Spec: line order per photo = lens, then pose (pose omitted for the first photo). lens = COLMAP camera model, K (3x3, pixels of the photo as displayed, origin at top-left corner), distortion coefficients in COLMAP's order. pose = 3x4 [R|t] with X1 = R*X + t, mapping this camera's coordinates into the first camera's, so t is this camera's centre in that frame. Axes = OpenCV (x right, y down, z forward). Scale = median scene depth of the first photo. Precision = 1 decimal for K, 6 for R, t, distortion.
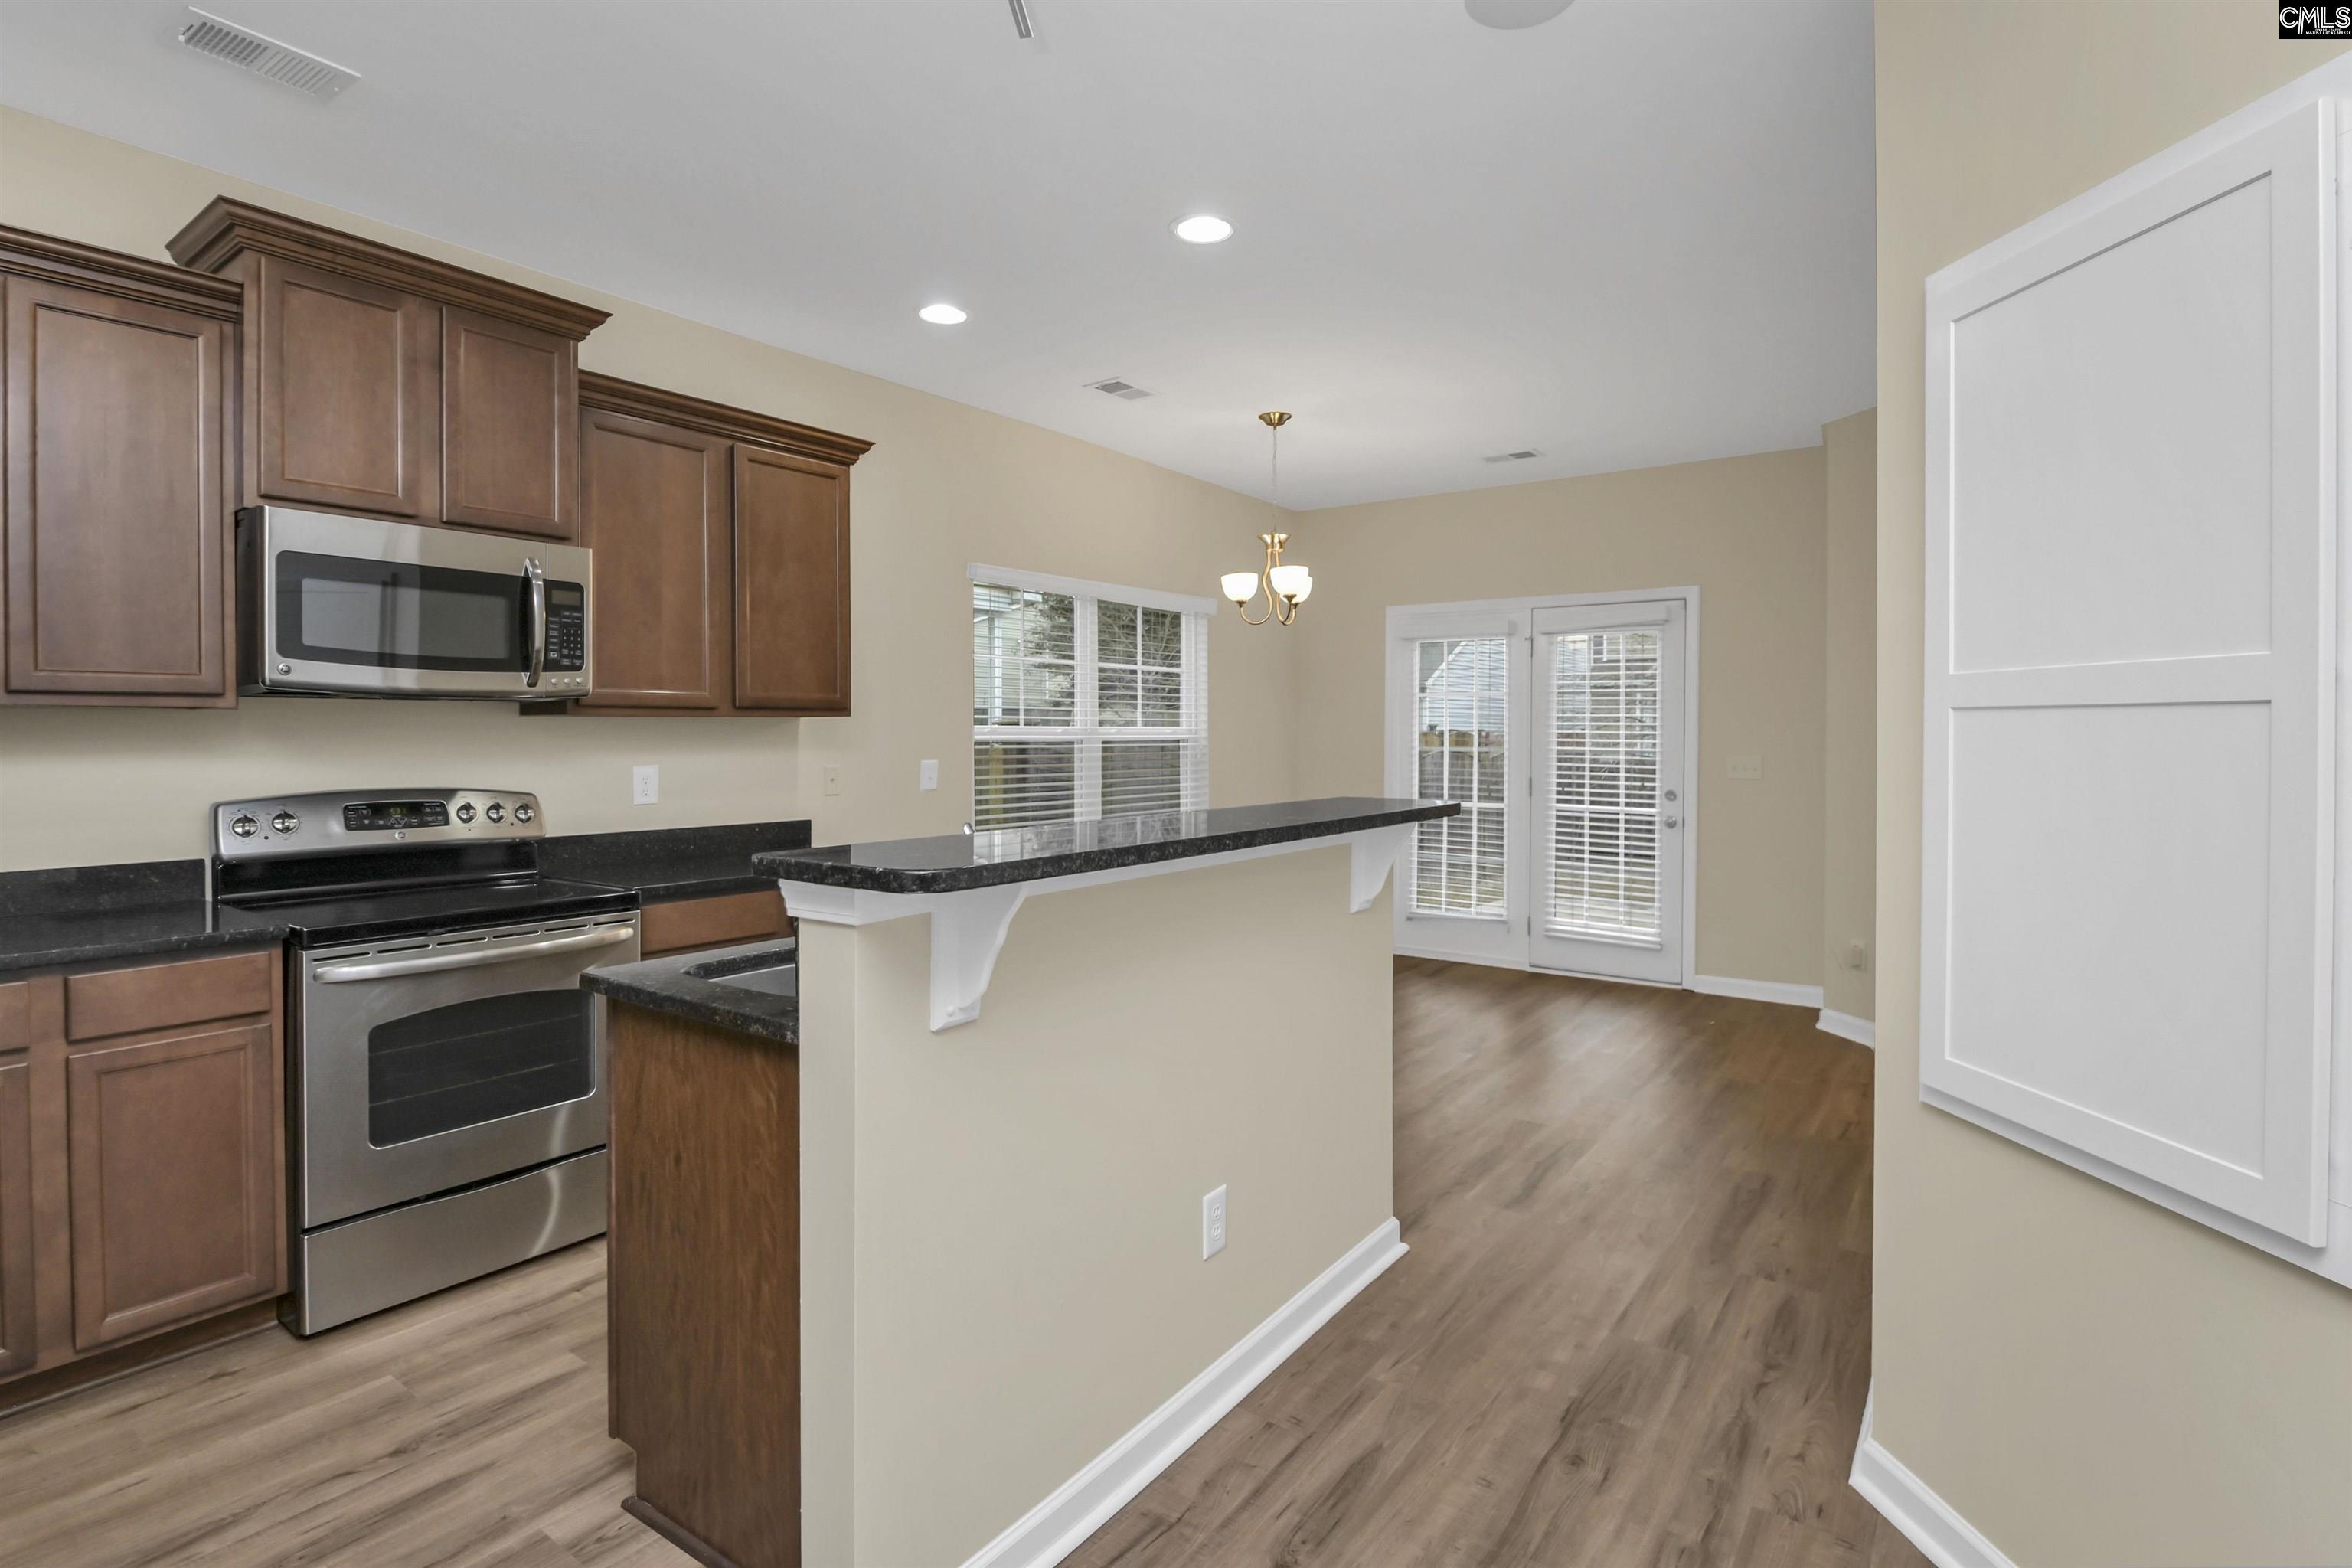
lens RADIAL K [[1083.6, 0, 1166.7], [0, 1083.6, 754.9], [0, 0, 1]] dist [-0.013671, -0.001260]
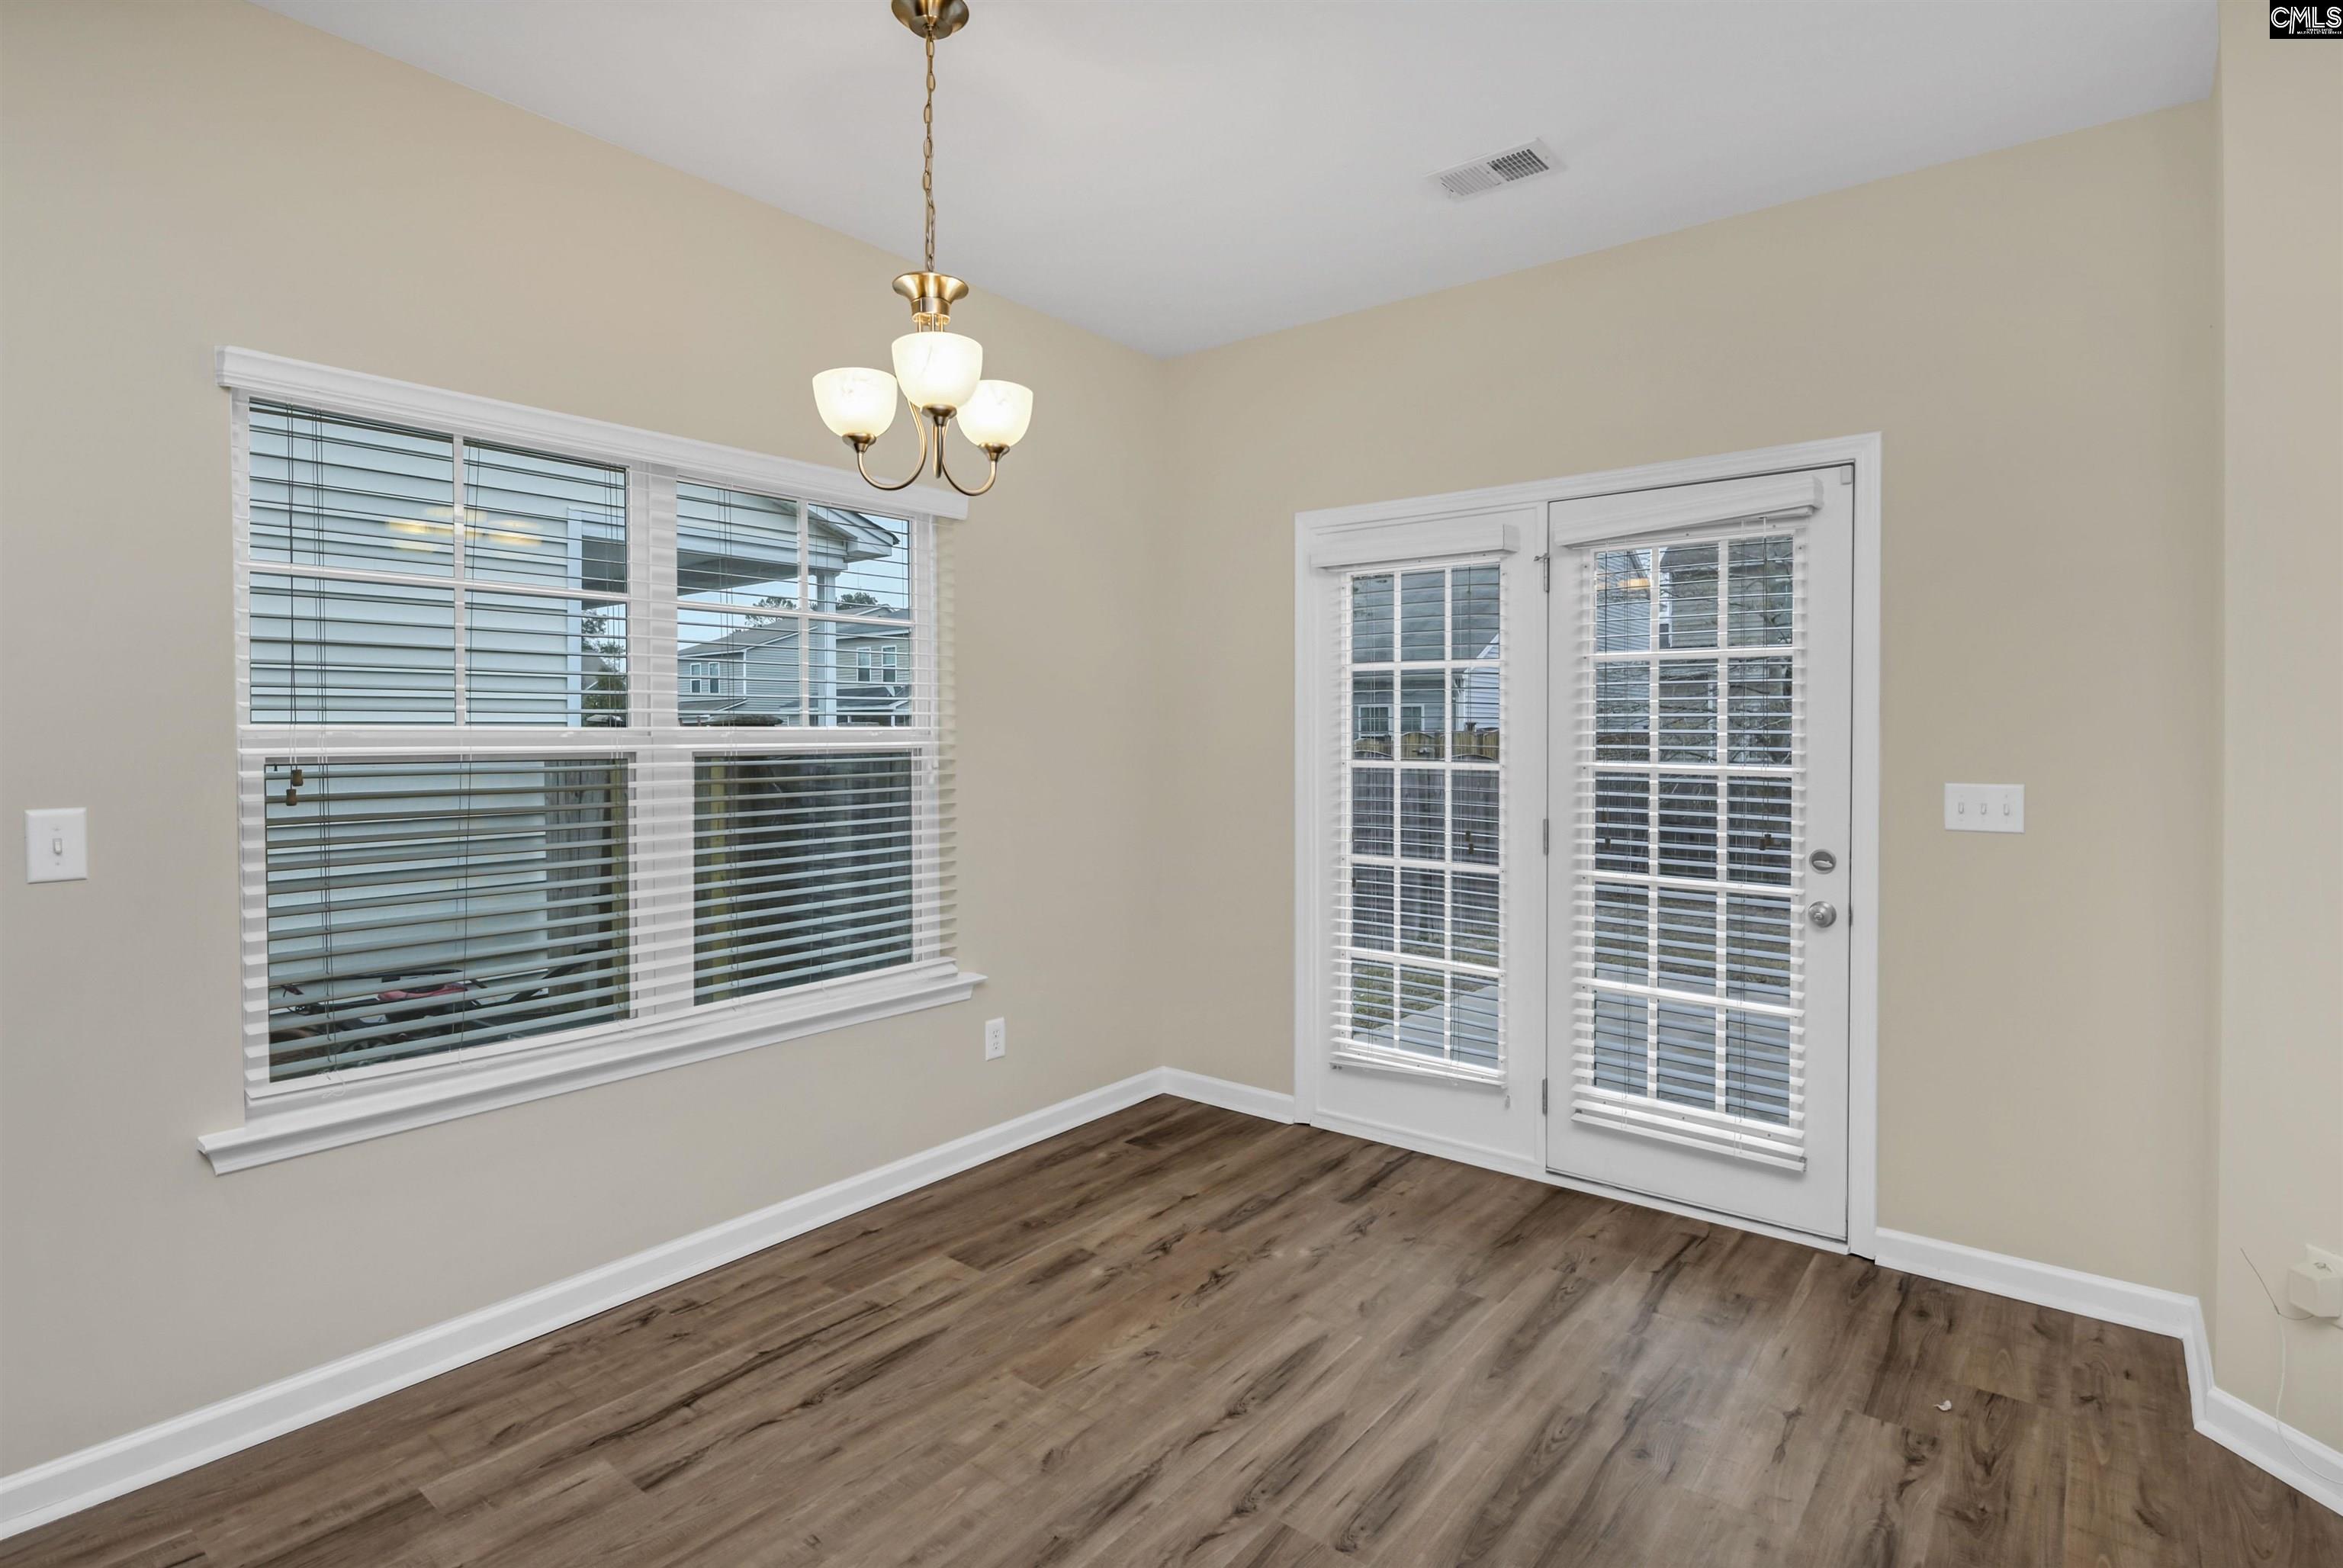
lens RADIAL K [[1142.5, 0, 1170.4], [0, 1142.5, 759.7], [0, 0, 1]] dist [-0.022304, -0.000343]
pose [[0.999832, -0.003462, -0.018009, 0.317102], [0.003513, 0.999990, 0.002818, -0.020853], [0.017999, -0.002881, 0.999834, 0.856245]]
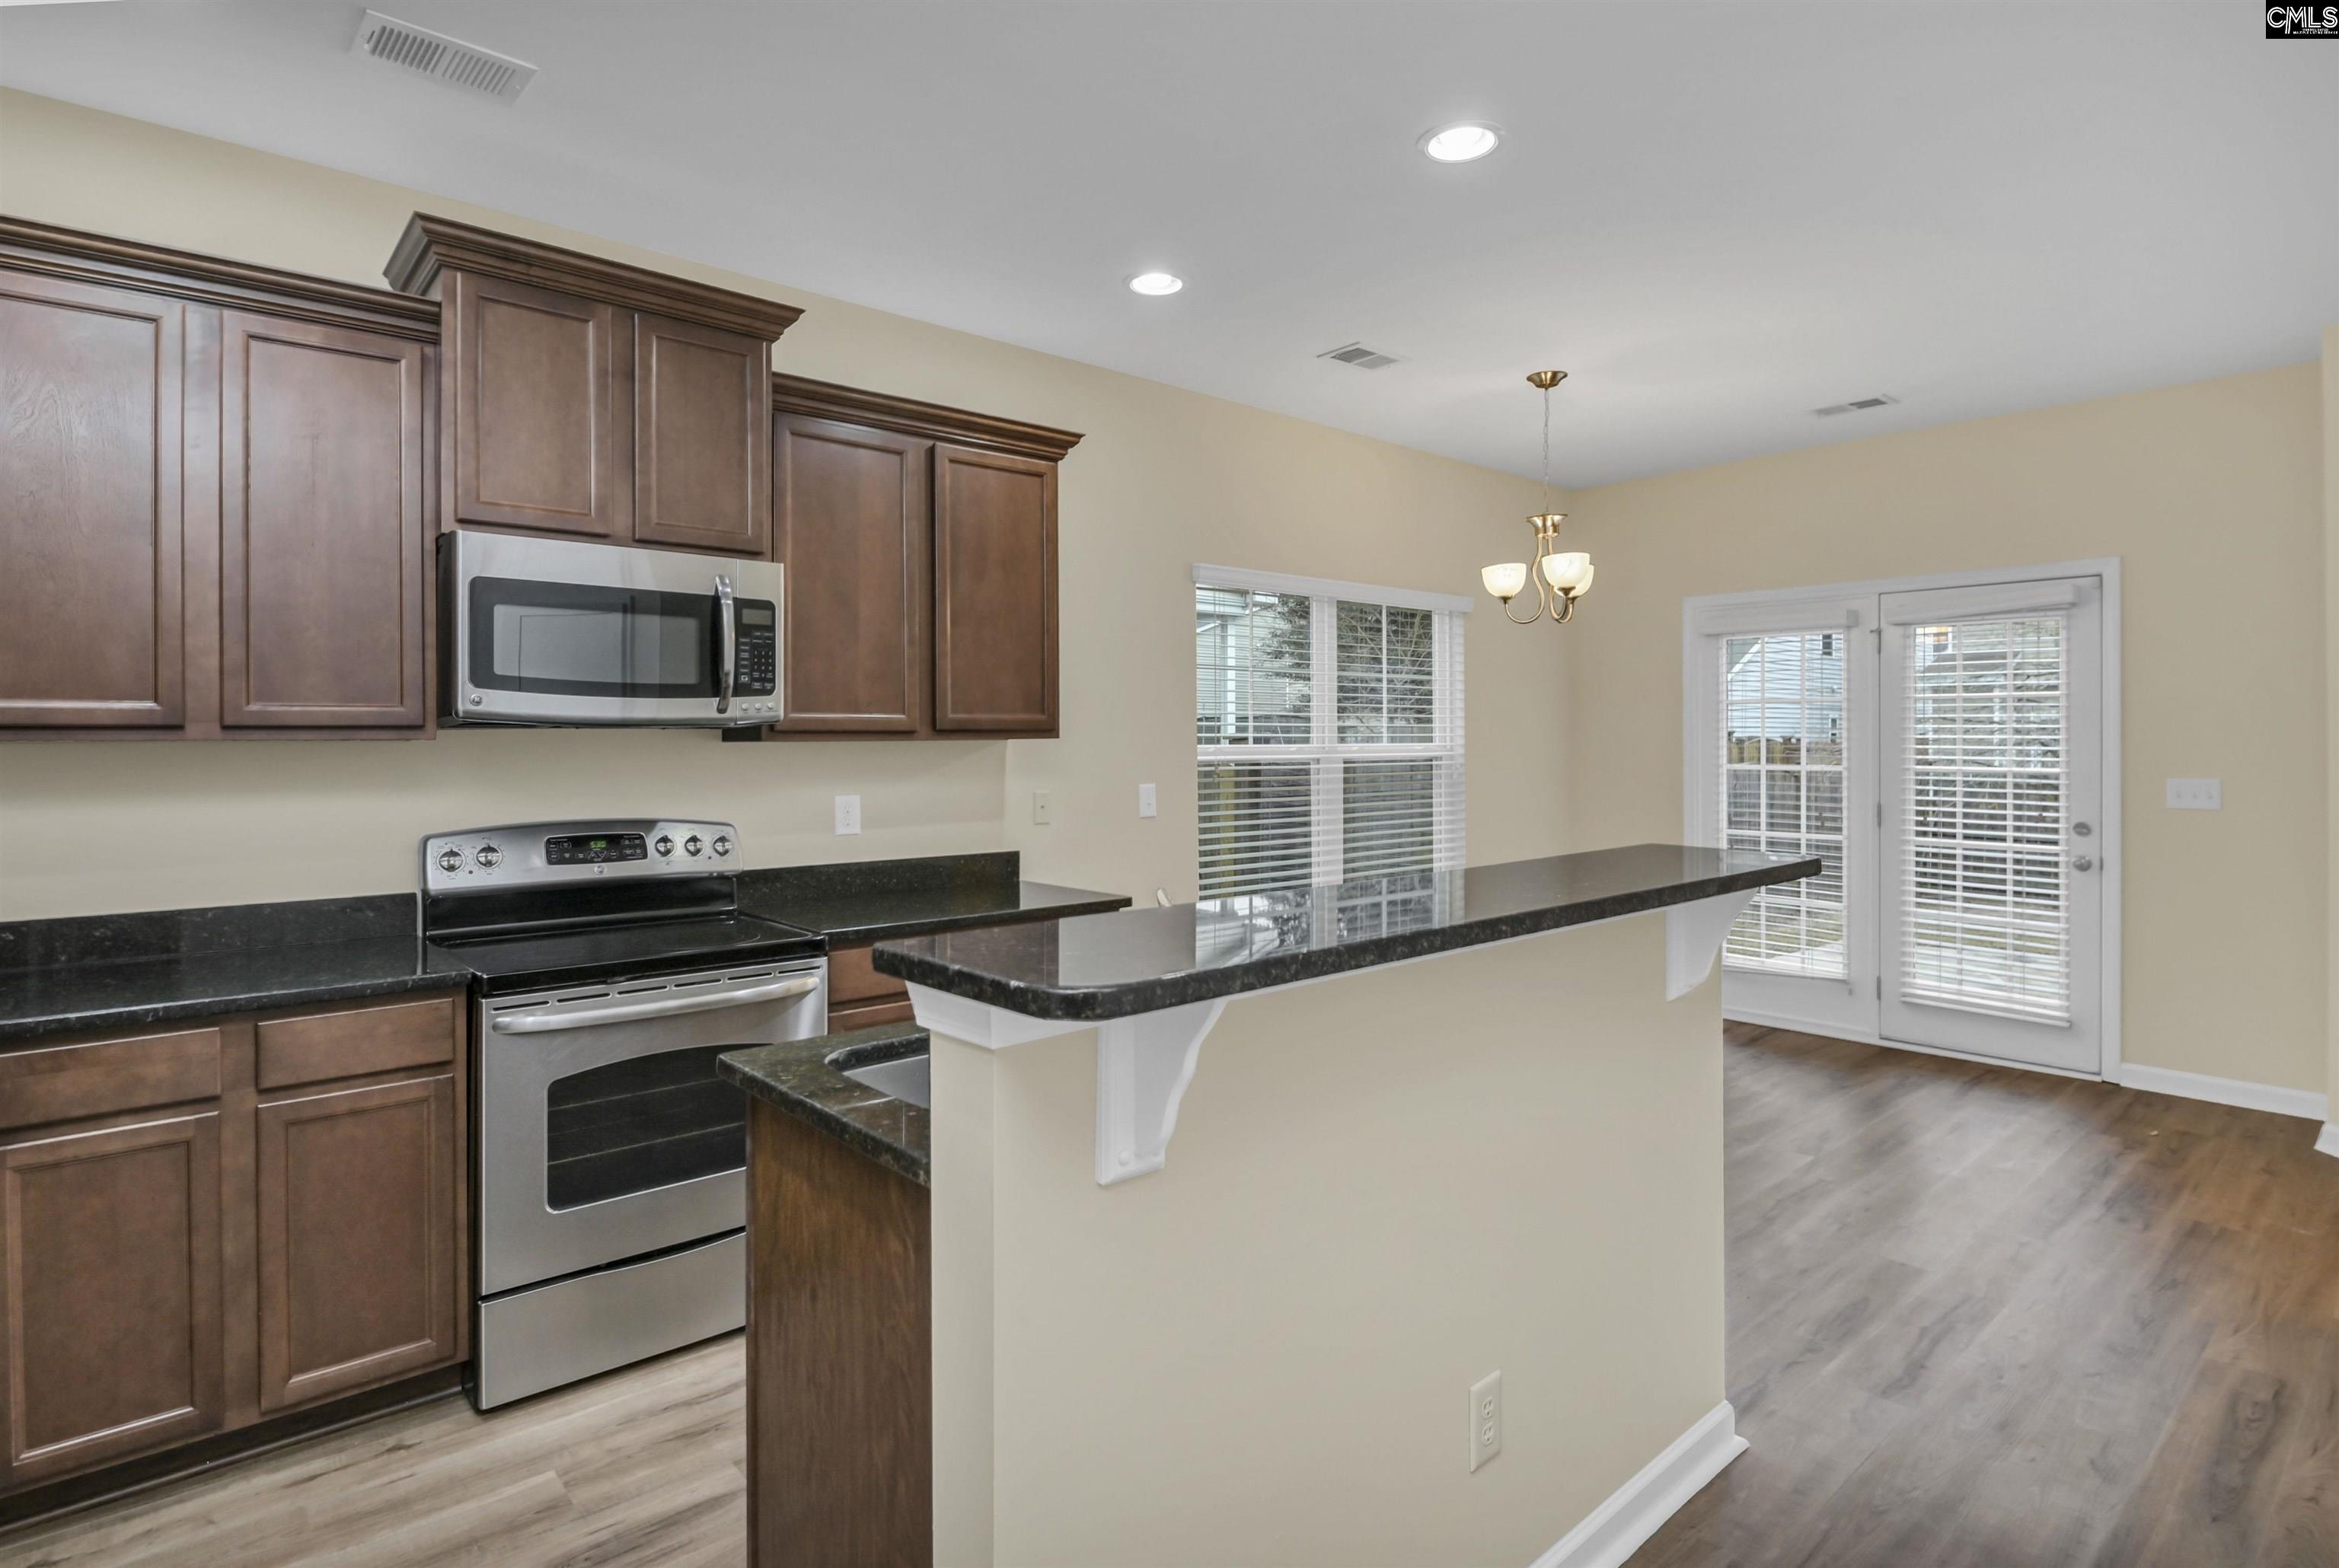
lens RADIAL K [[1156.7, 0, 1171.4], [0, 1156.7, 756.8], [0, 0, 1]] dist [-0.000305, -0.006876]
pose [[0.978282, -0.004109, -0.207238, -0.000575], [0.002400, 0.999961, -0.008496, -0.015893], [0.207265, 0.007814, 0.978254, 0.100518]]
